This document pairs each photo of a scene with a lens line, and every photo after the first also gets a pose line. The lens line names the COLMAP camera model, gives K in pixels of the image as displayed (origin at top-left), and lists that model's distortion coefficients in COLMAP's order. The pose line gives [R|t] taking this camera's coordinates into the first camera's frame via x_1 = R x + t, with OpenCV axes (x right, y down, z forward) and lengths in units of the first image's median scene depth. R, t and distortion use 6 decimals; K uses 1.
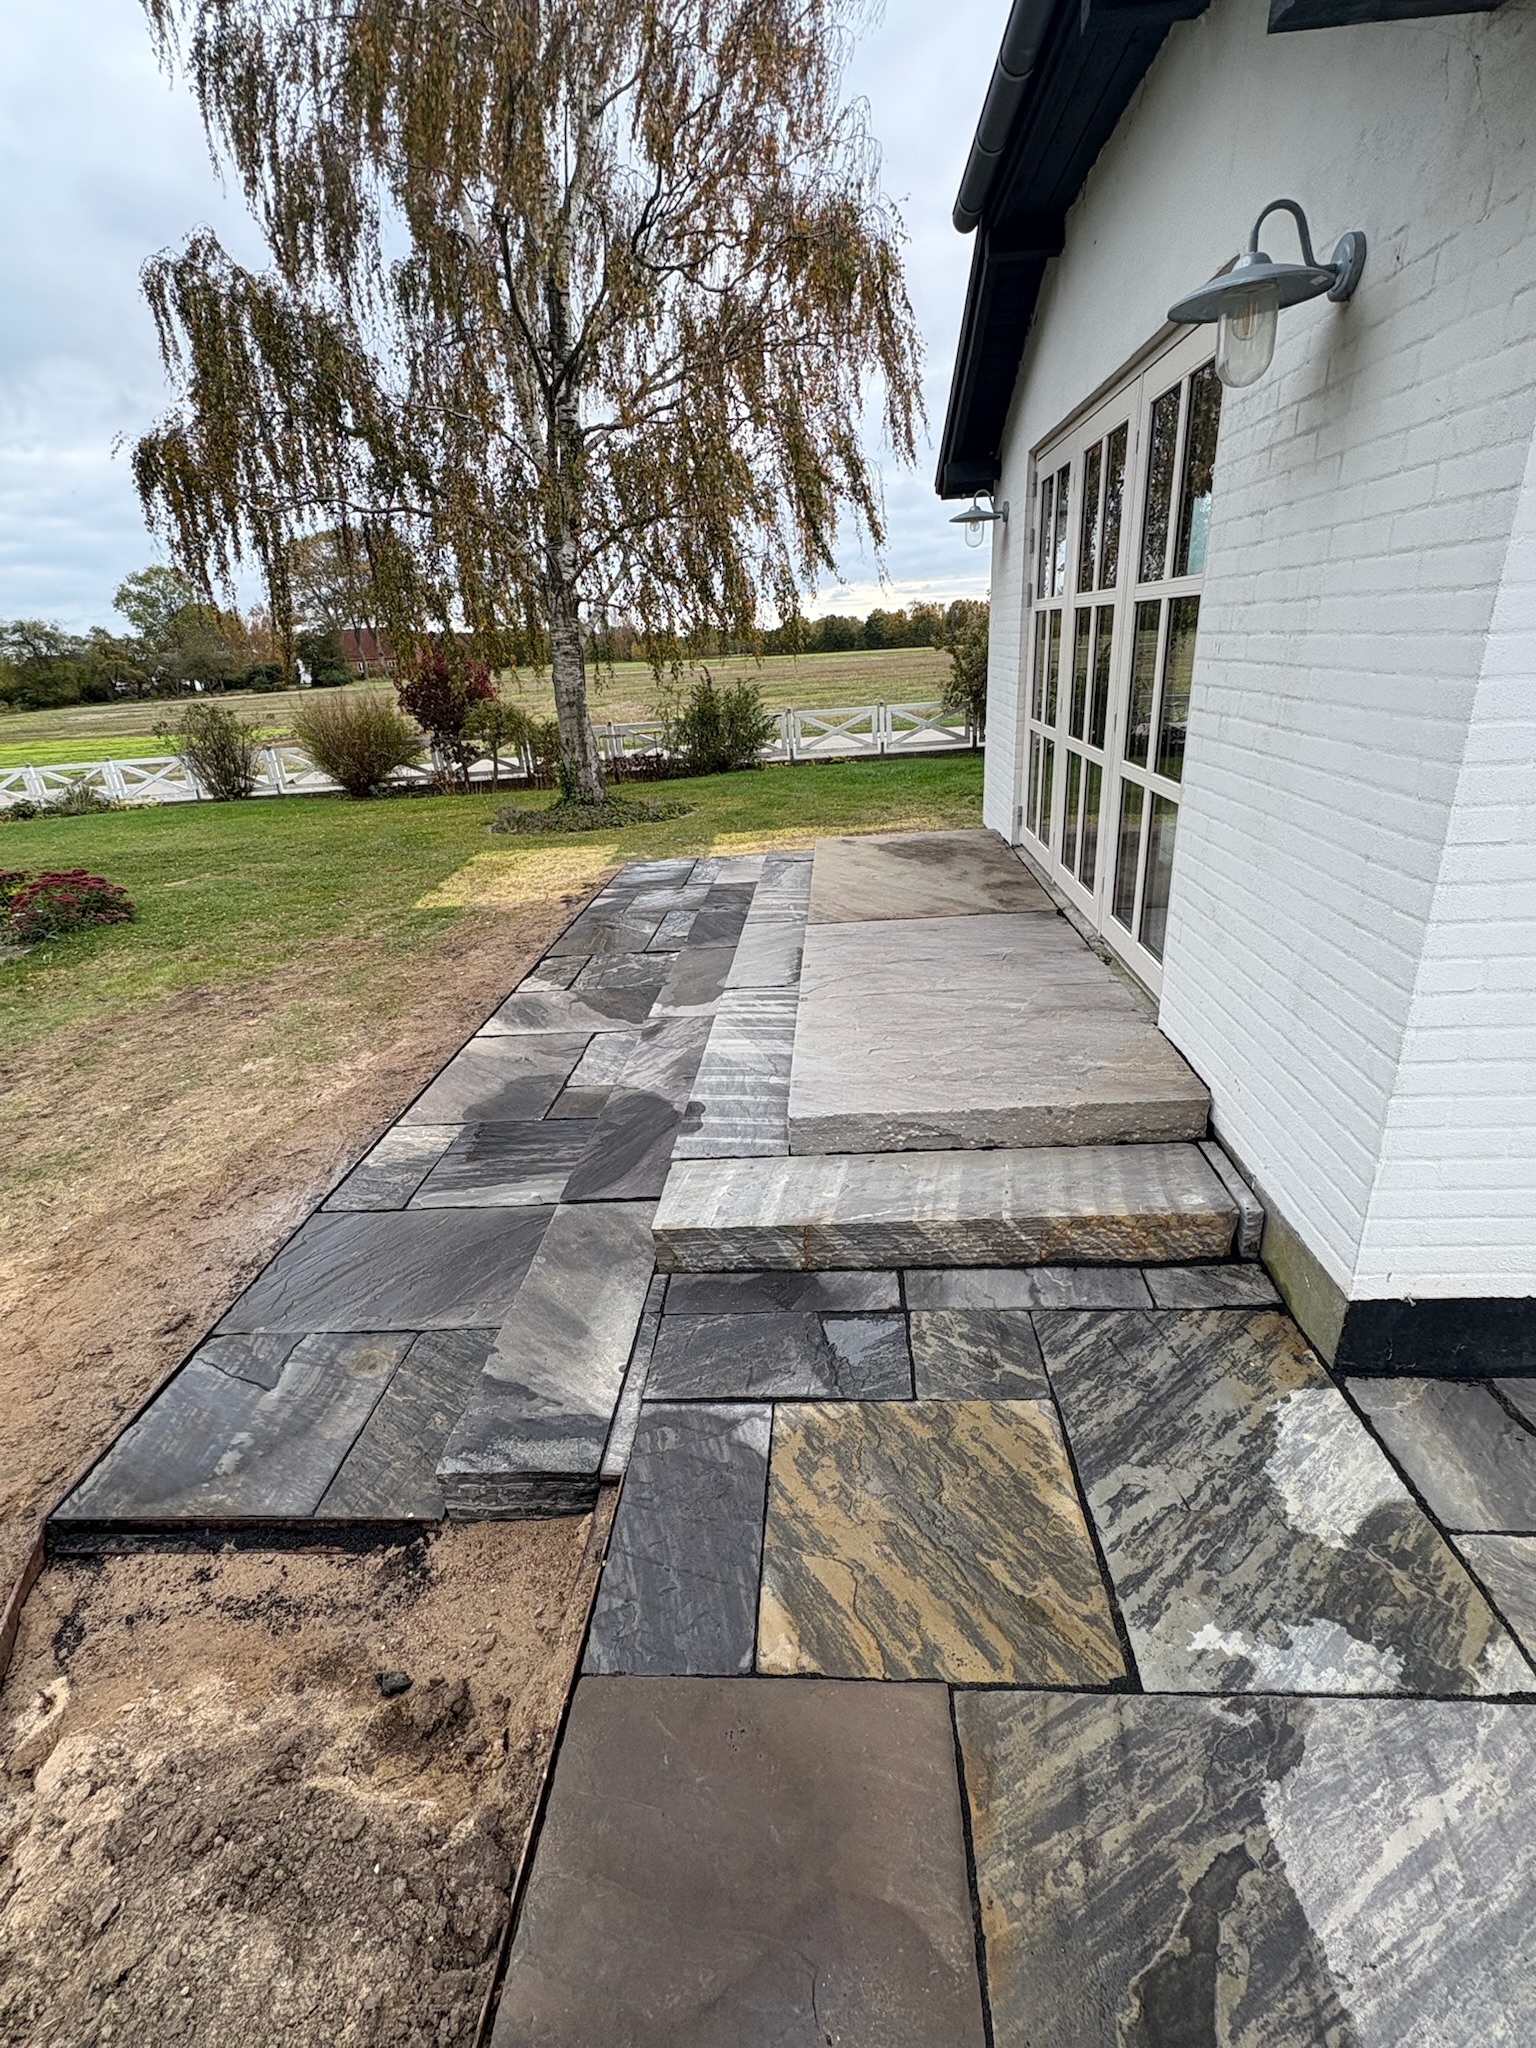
lens RADIAL K [[953.9, 0, 773.0], [0, 953.9, 1026.1], [0, 0, 1]] dist [-0.001908, -0.002223]
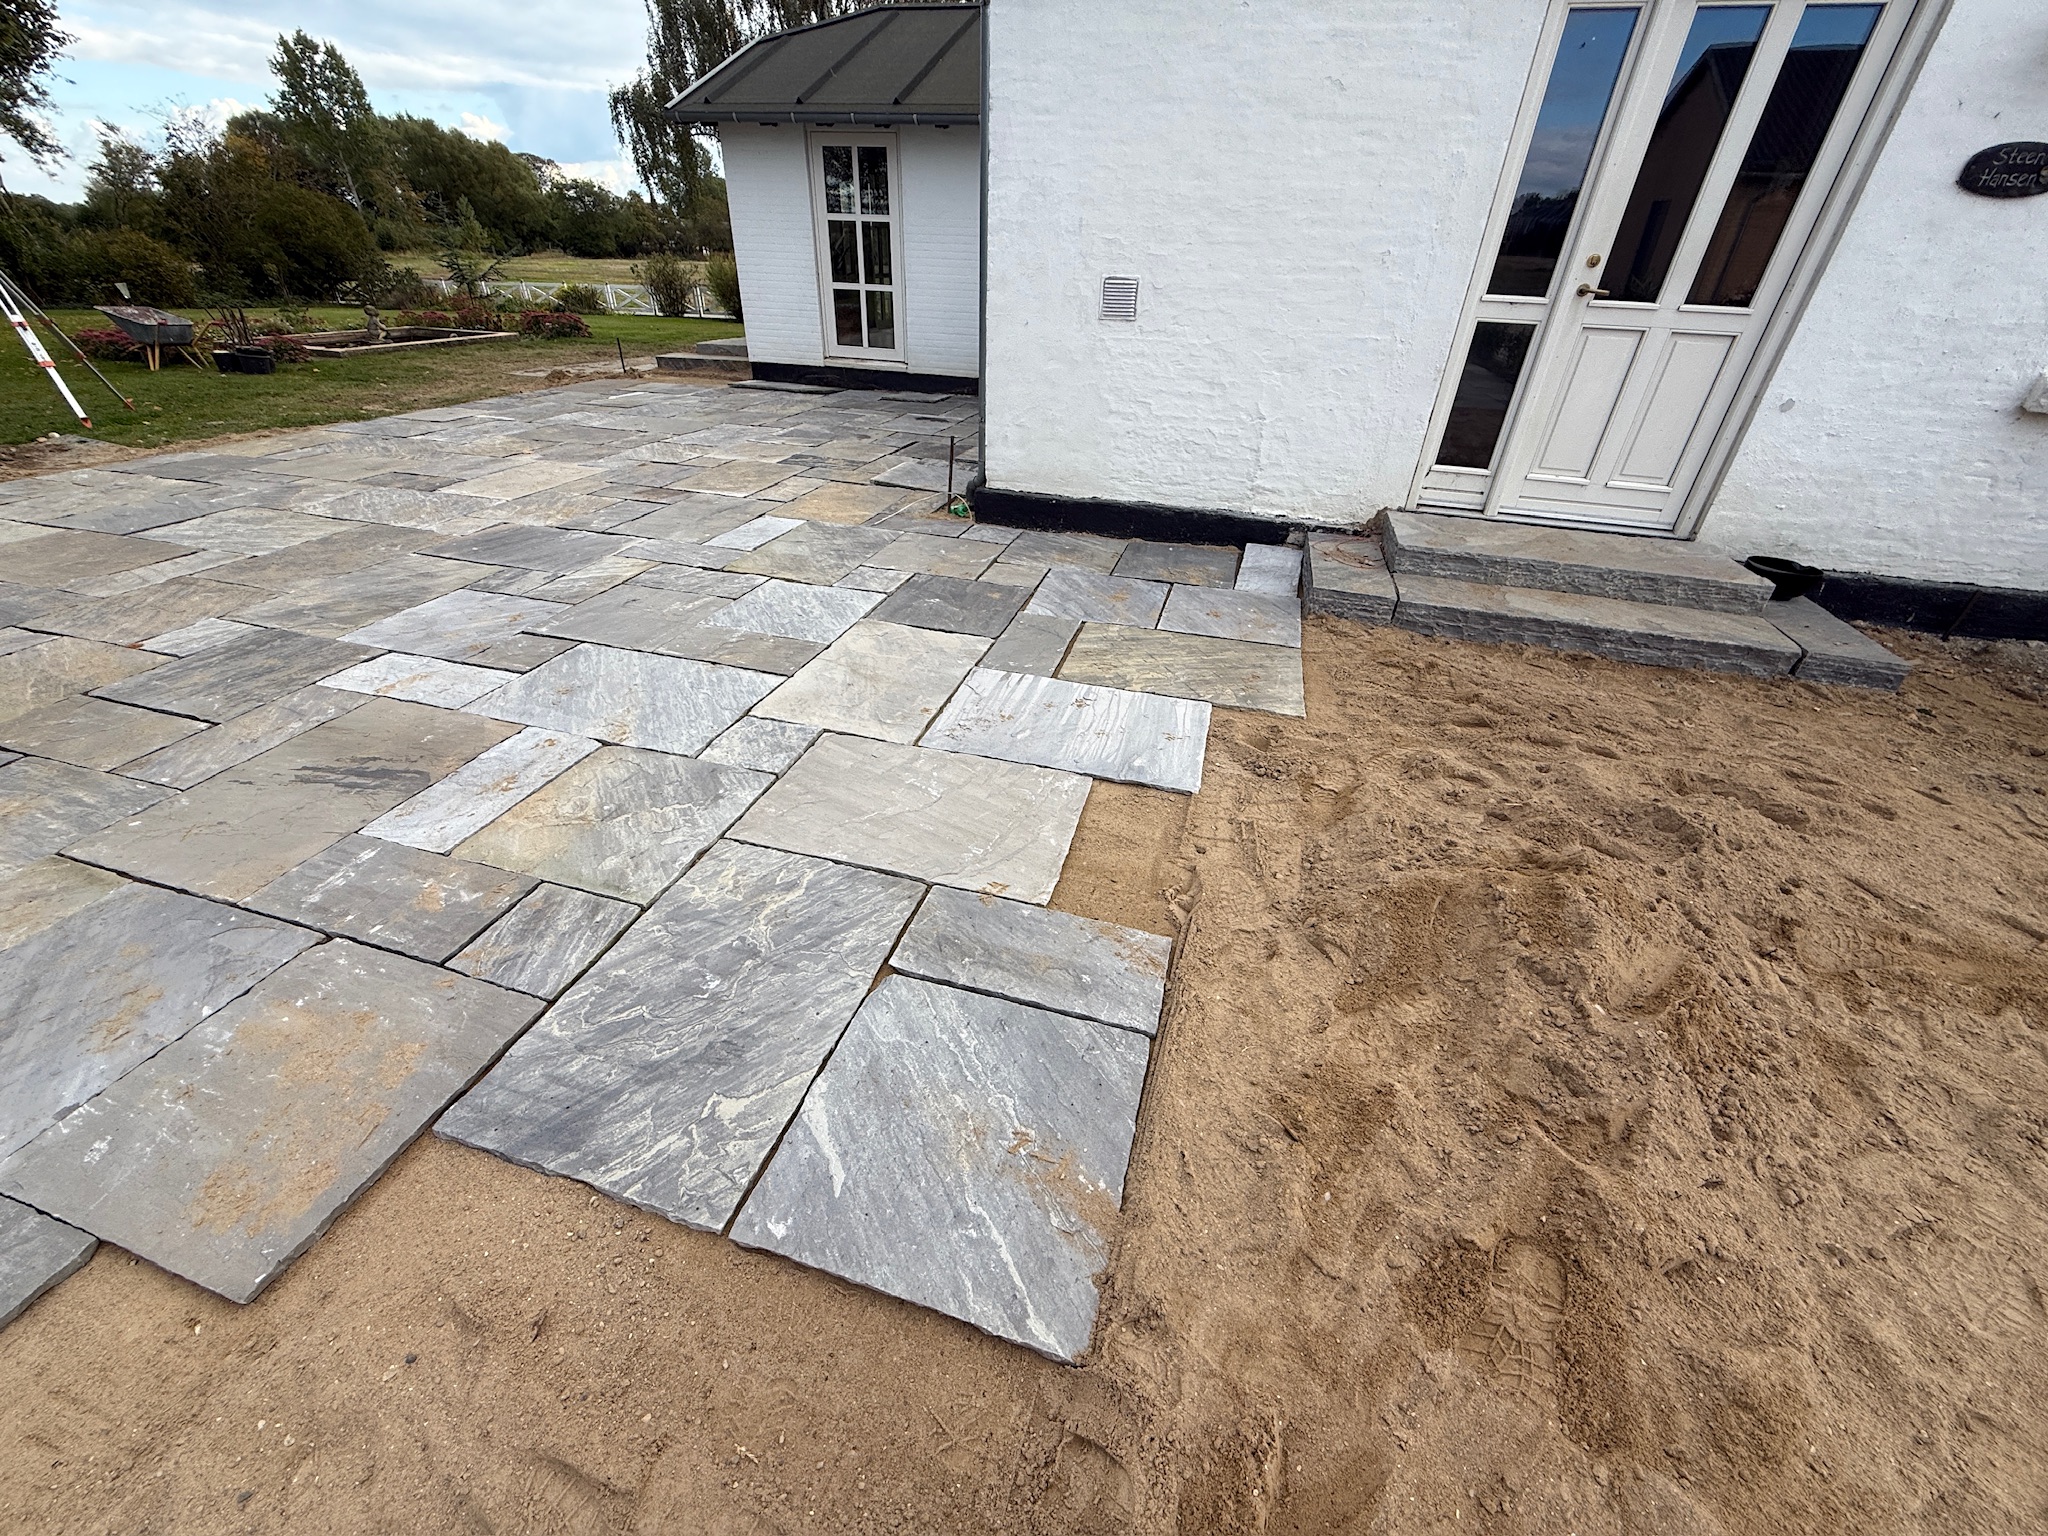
lens RADIAL K [[810.2, 0, 1020.9], [0, 810.2, 763.7], [0, 0, 1]] dist [0.000185, -0.000605]
pose [[0.974617, 0.182569, -0.129578, 0.343148], [-0.156645, 0.969610, 0.187931, 0.153956], [0.159951, -0.162863, 0.973597, -0.401827]]
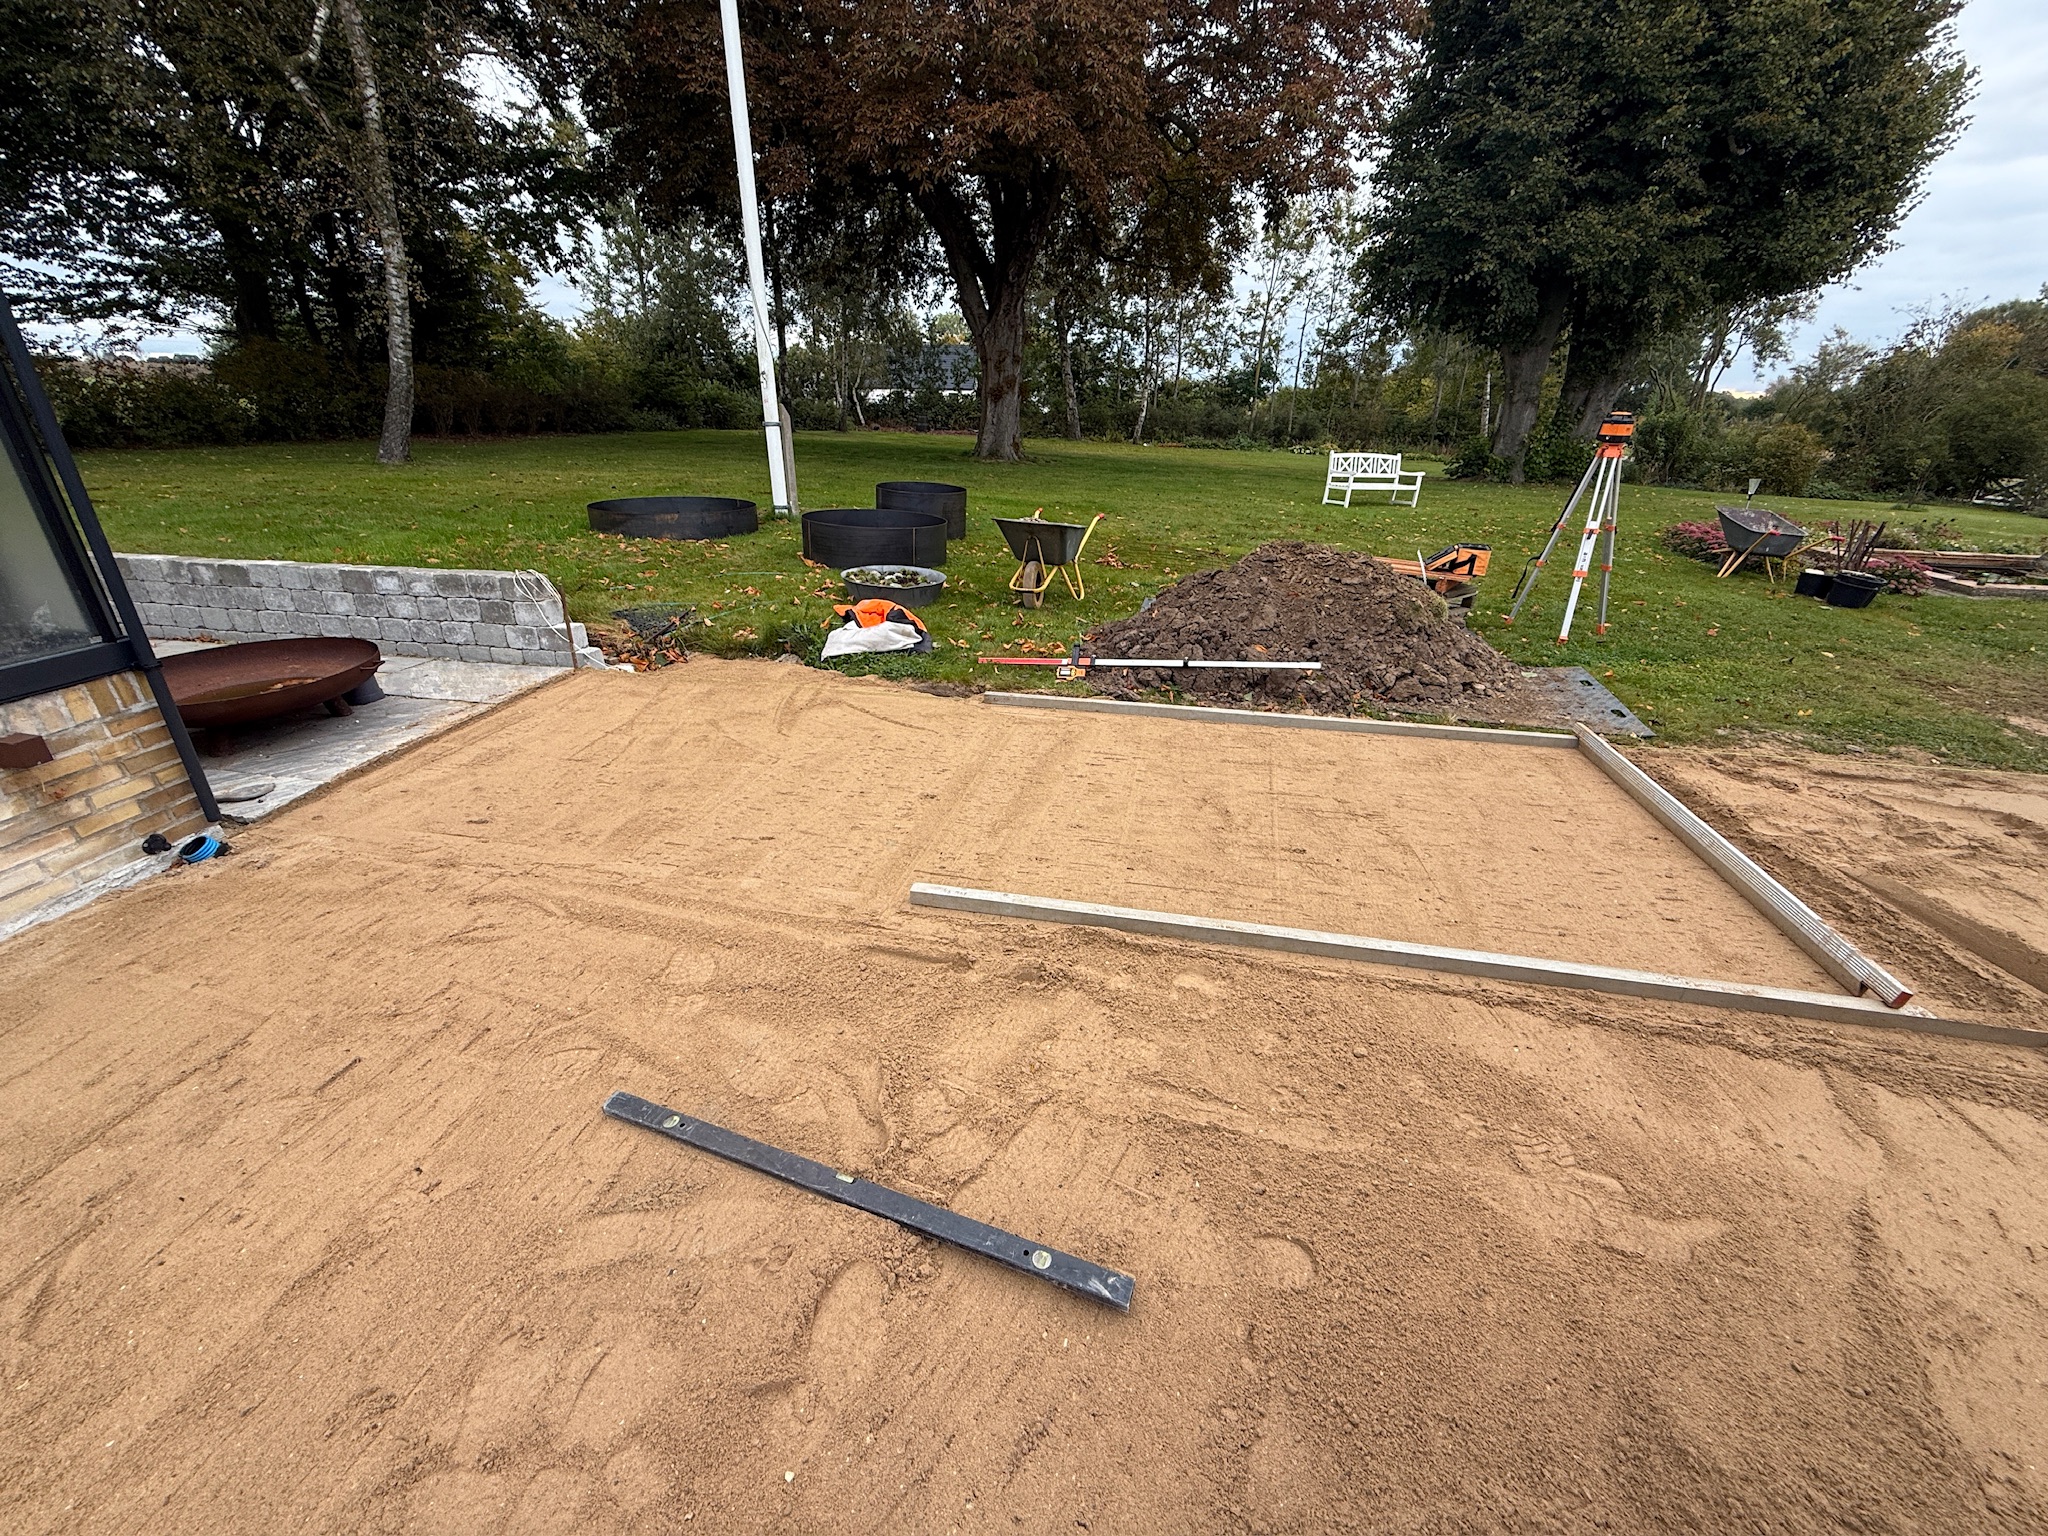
lens RADIAL K [[810.2, 0, 1017.1], [0, 810.2, 759.2], [0, 0, 1]] dist [0.000185, -0.000605]
pose [[-0.096397, 0.455960, -0.884764, 0.168928], [-0.386506, 0.802002, 0.455419, 0.120744], [0.917235, 0.385868, 0.098921, -0.308653]]
